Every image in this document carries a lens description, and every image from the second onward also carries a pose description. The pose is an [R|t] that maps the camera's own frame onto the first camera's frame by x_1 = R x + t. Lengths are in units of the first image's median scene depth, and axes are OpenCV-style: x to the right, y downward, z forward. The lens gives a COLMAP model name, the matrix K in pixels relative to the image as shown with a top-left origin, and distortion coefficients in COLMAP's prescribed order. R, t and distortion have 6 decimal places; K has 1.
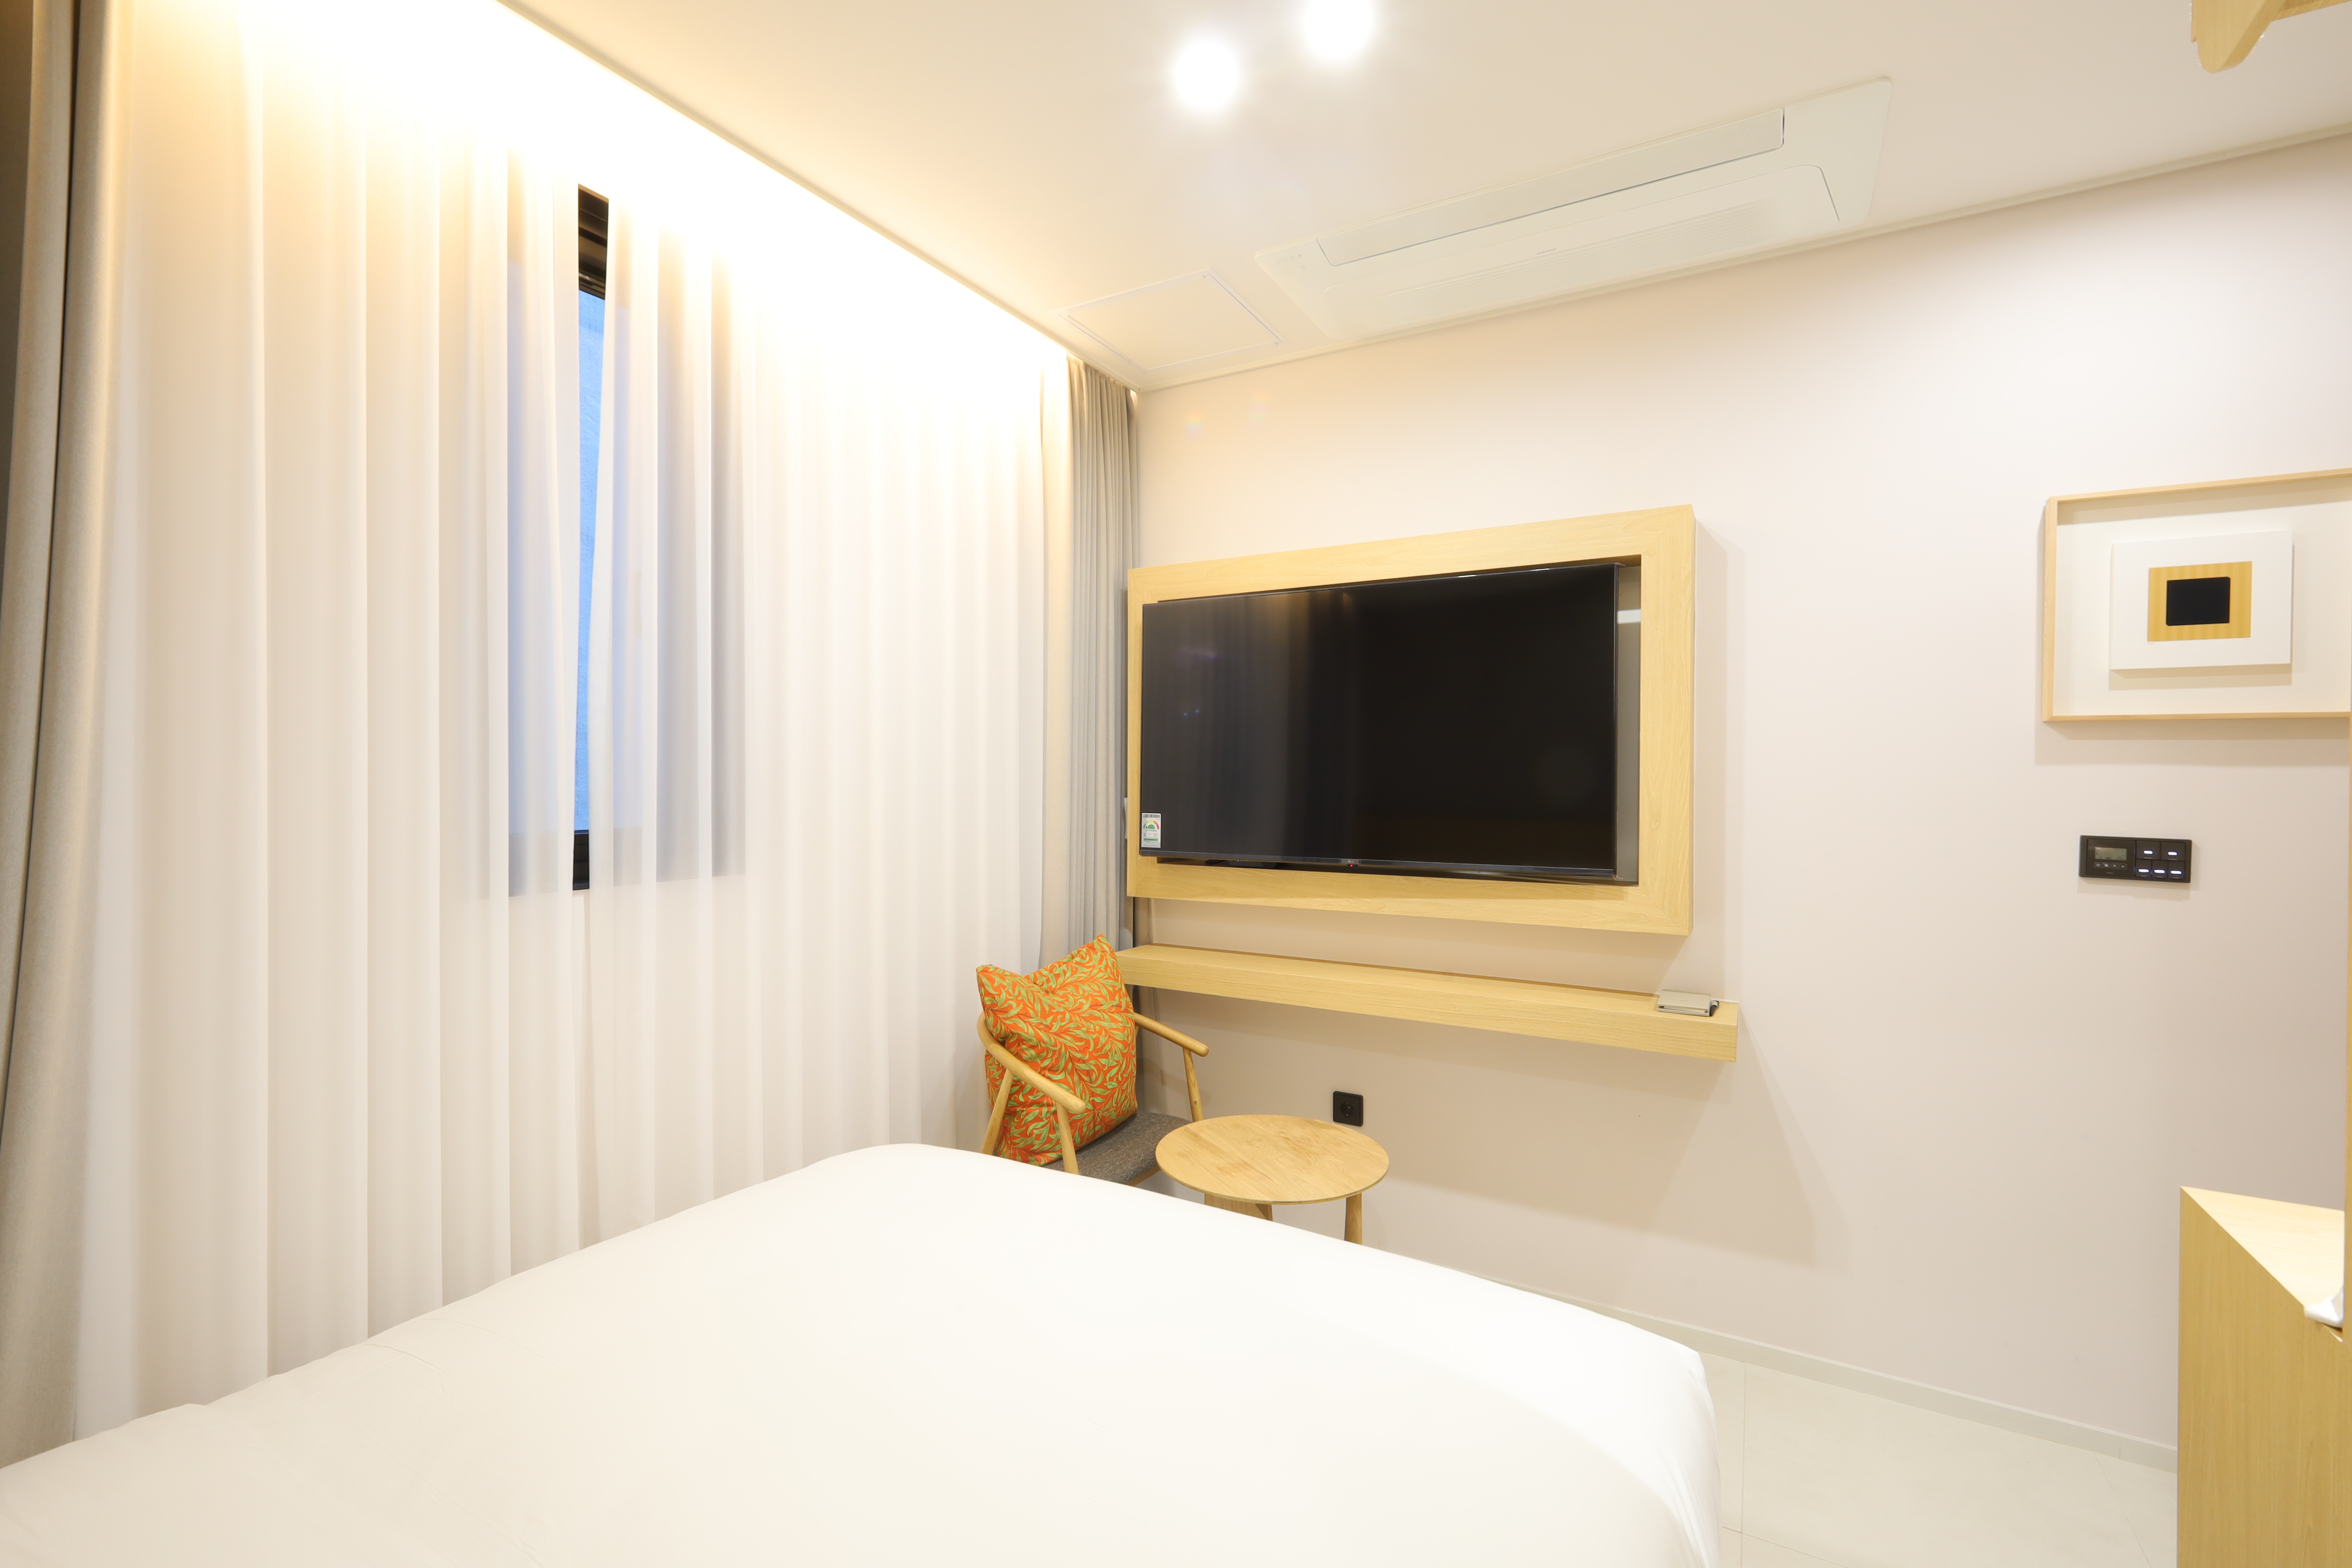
lens RADIAL K [[1027.0, 0, 1176.0], [0, 1027.0, 784.0], [0, 0, 1]] dist [-0.002346, -0.000486]
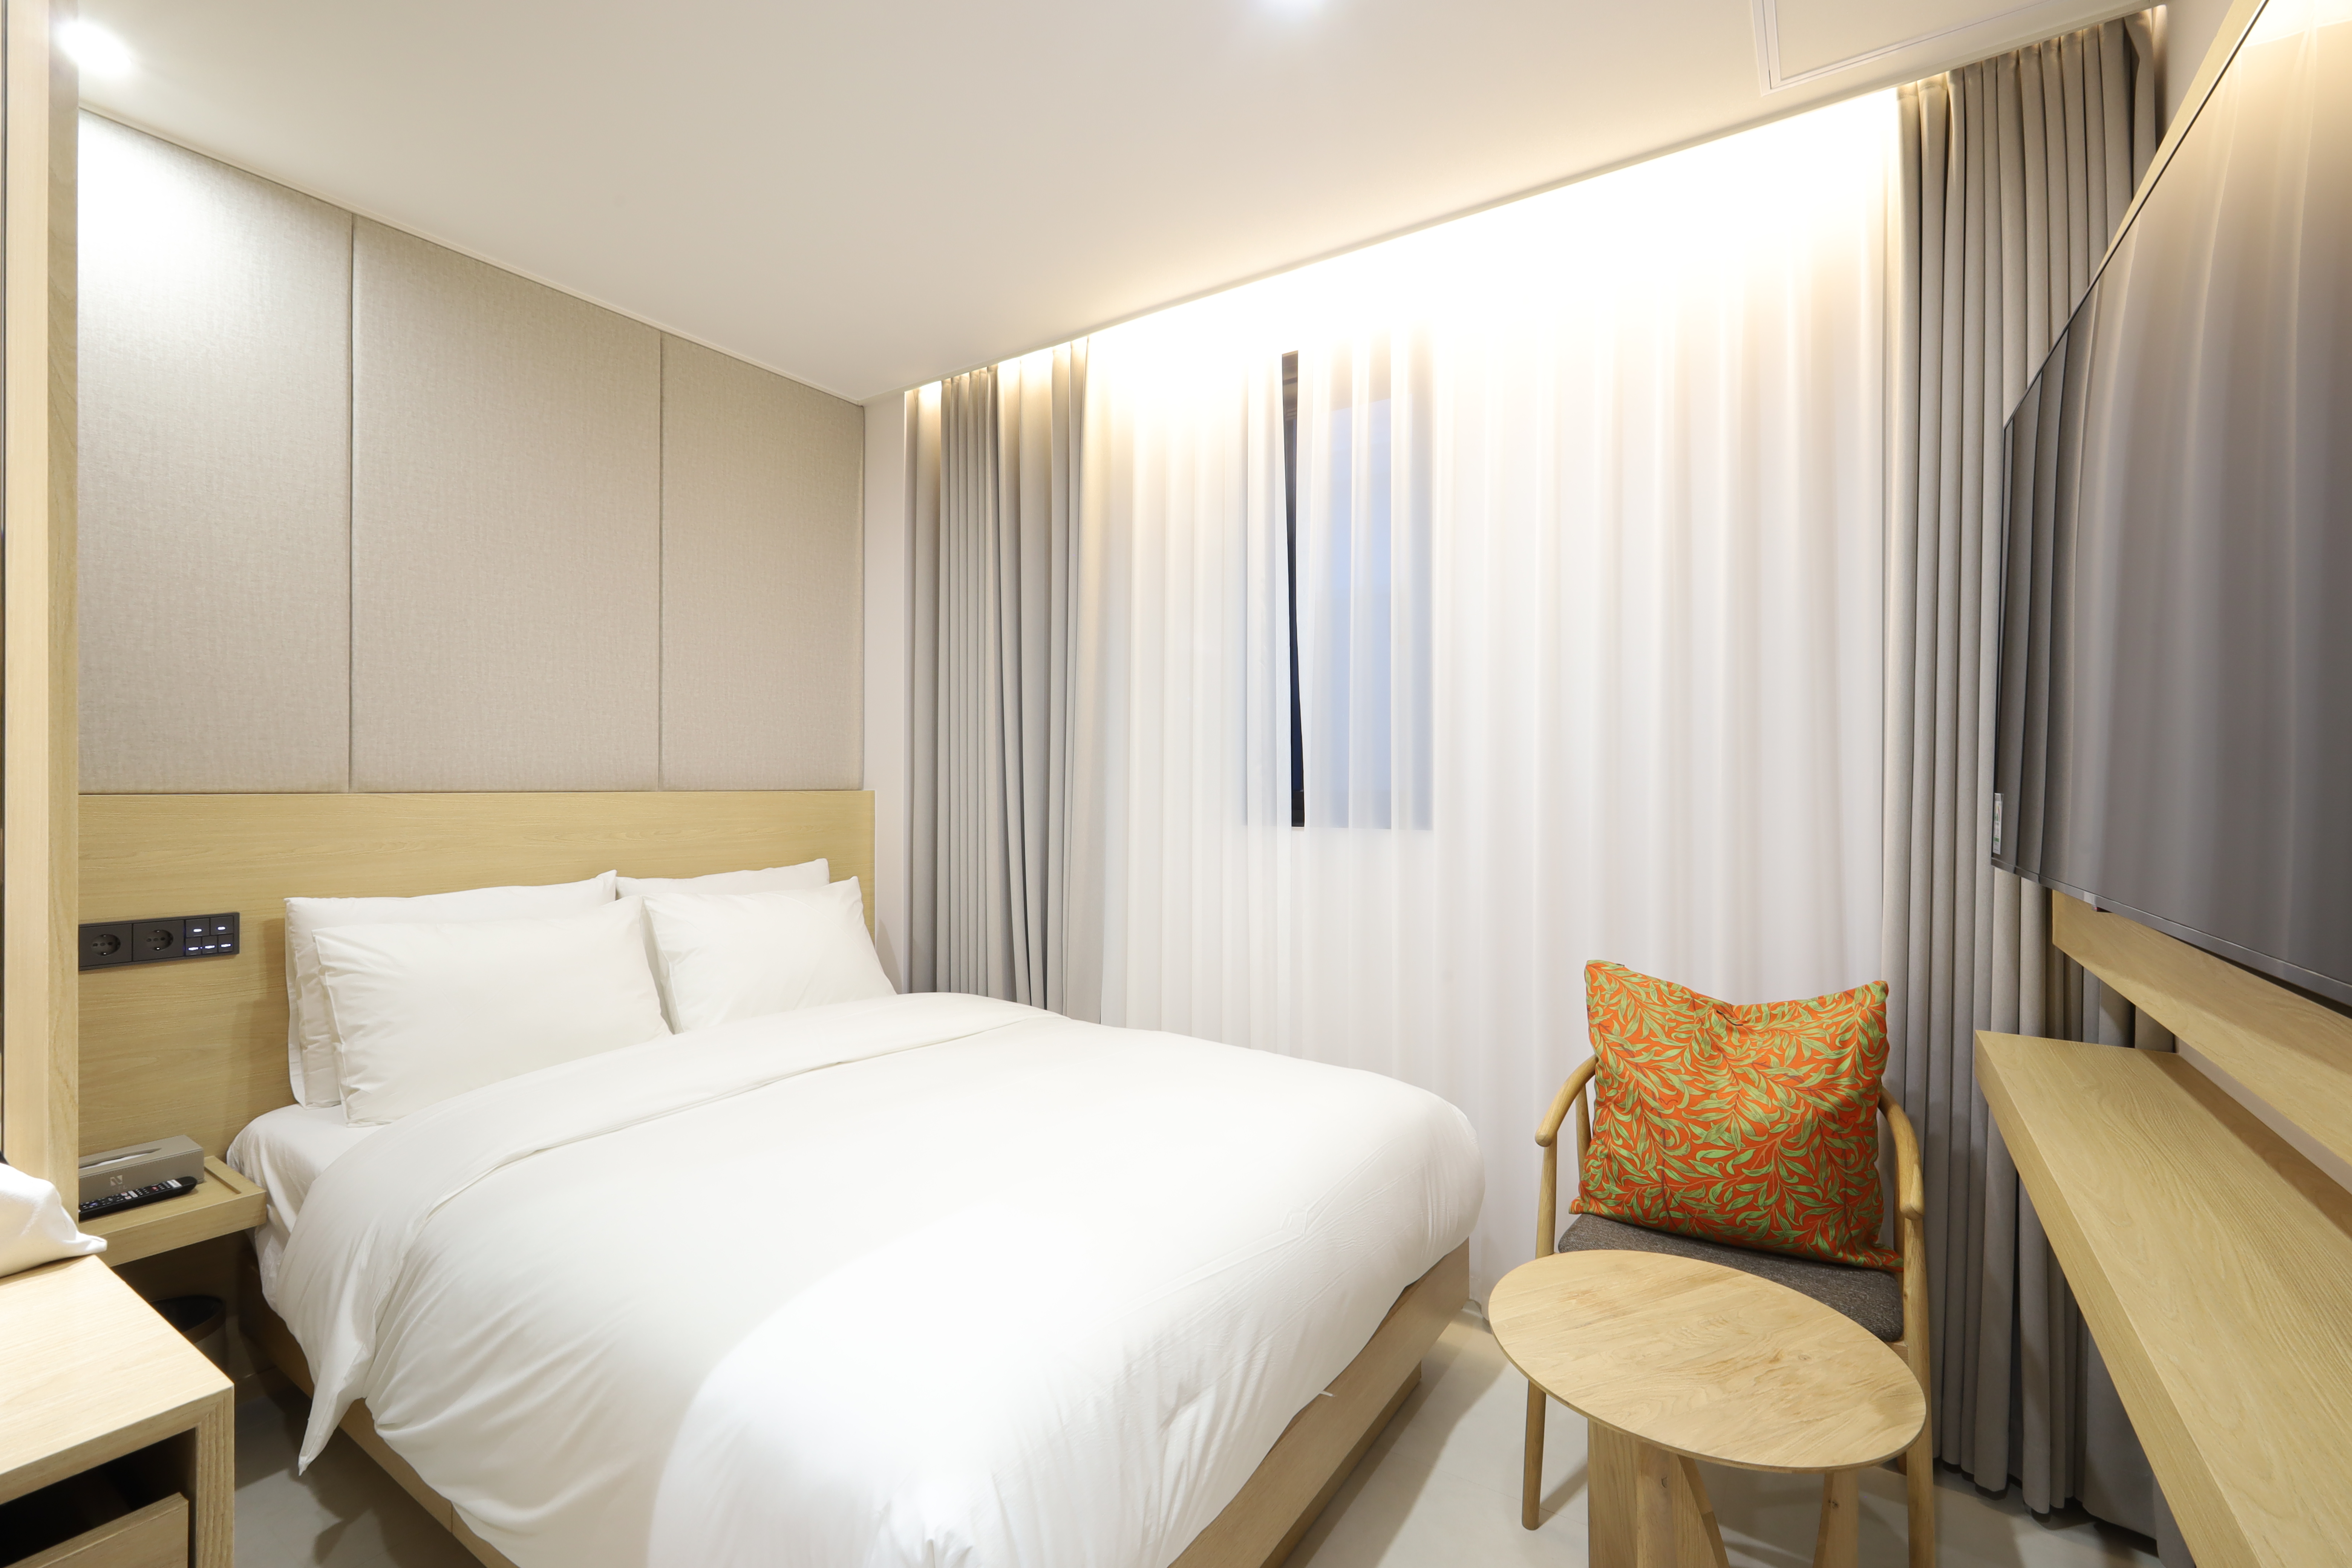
lens RADIAL K [[1027.0, 0, 1176.0], [0, 1027.0, 784.0], [0, 0, 1]] dist [-0.002346, -0.000486]
pose [[-0.057508, 0.003887, -0.998337, 0.672425], [-0.010049, 0.999940, 0.004472, 0.028780], [0.998294, 0.010289, -0.057465, 0.682829]]
